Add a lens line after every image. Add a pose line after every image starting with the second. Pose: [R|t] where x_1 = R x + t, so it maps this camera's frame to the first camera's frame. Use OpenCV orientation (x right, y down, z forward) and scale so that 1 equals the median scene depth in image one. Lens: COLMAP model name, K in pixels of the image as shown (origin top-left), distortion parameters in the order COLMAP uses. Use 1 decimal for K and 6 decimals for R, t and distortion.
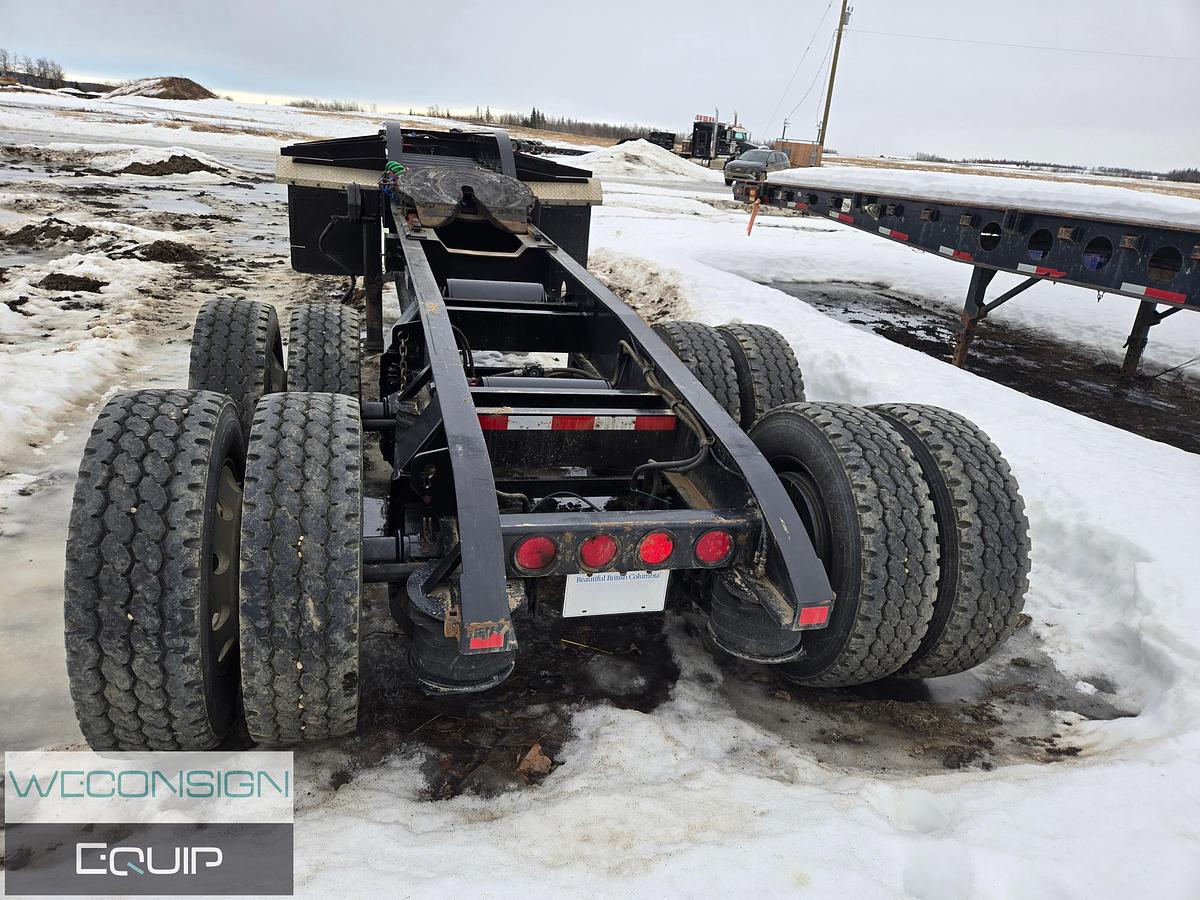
lens RADIAL K [[794.9, 0, 590.9], [0, 794.9, 431.5], [0, 0, 1]] dist [0.080795, -0.065951]
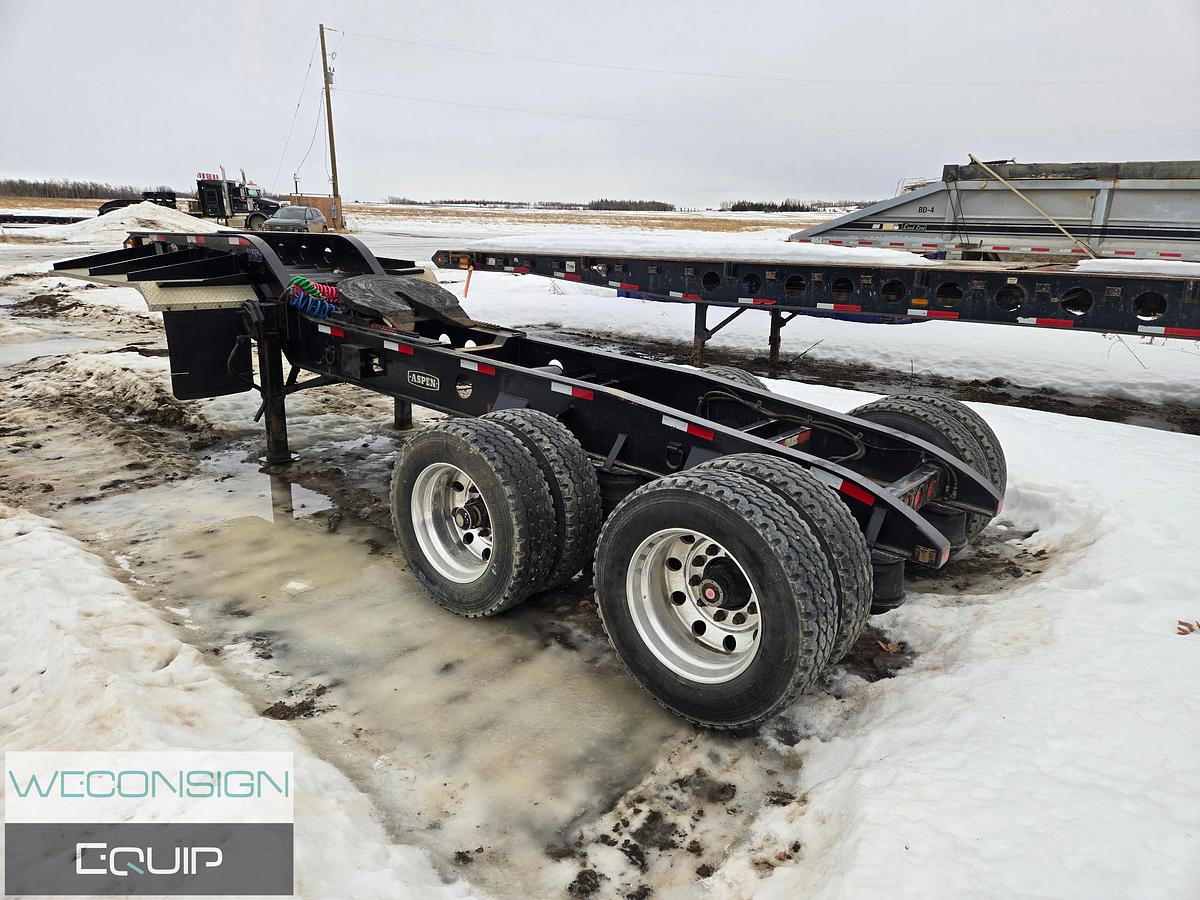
lens RADIAL K [[794.9, 0, 590.9], [0, 794.9, 431.5], [0, 0, 1]] dist [0.080795, -0.065951]
pose [[0.830614, -0.210287, 0.515616, -0.349186], [0.237804, 0.971226, 0.013019, -0.045706], [-0.503517, 0.111802, 0.856721, -0.033841]]
